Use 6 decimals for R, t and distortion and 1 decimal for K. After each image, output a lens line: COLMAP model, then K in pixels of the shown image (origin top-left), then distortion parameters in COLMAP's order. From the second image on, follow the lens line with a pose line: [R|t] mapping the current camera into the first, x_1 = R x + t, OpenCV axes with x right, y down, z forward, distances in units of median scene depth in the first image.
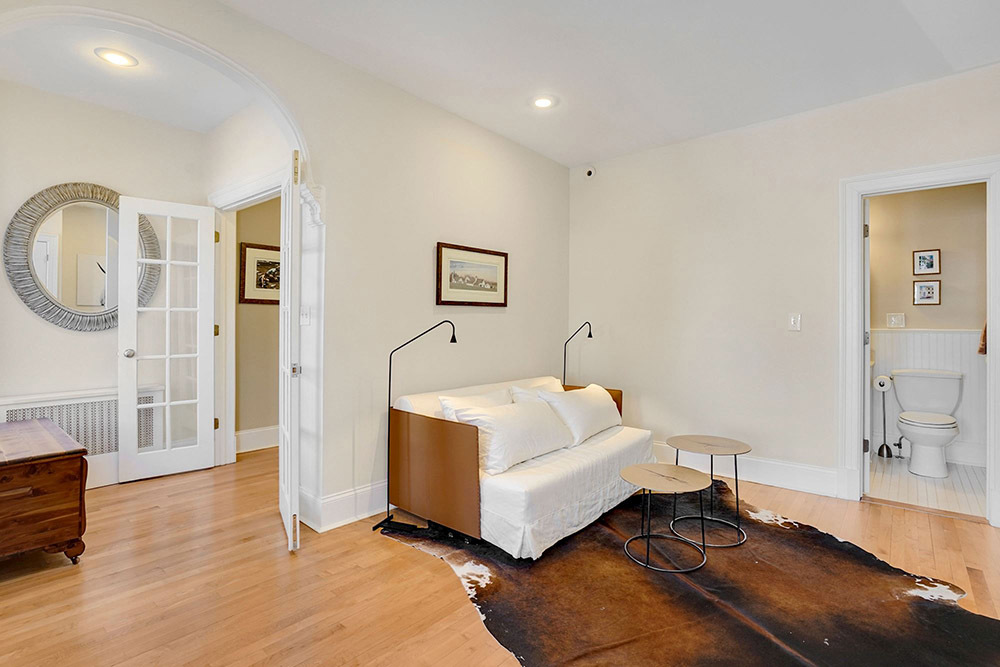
lens RADIAL K [[484.2, 0, 499.2], [0, 484.2, 326.5], [0, 0, 1]] dist [-0.052176, 0.016844]
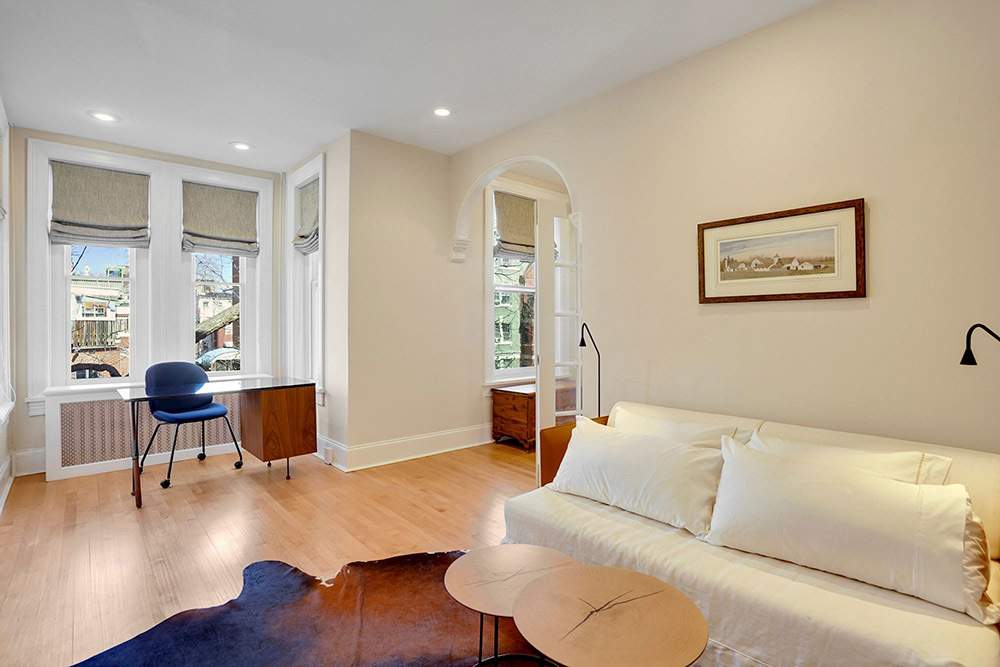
lens RADIAL K [[484.2, 0, 493.7], [0, 484.2, 325.4], [0, 0, 1]] dist [-0.052176, 0.016844]
pose [[-0.153191, -0.001379, -0.988196, 0.687436], [-0.012507, 0.999922, 0.000544, -0.004481], [0.988117, 0.012443, -0.153196, 0.765362]]
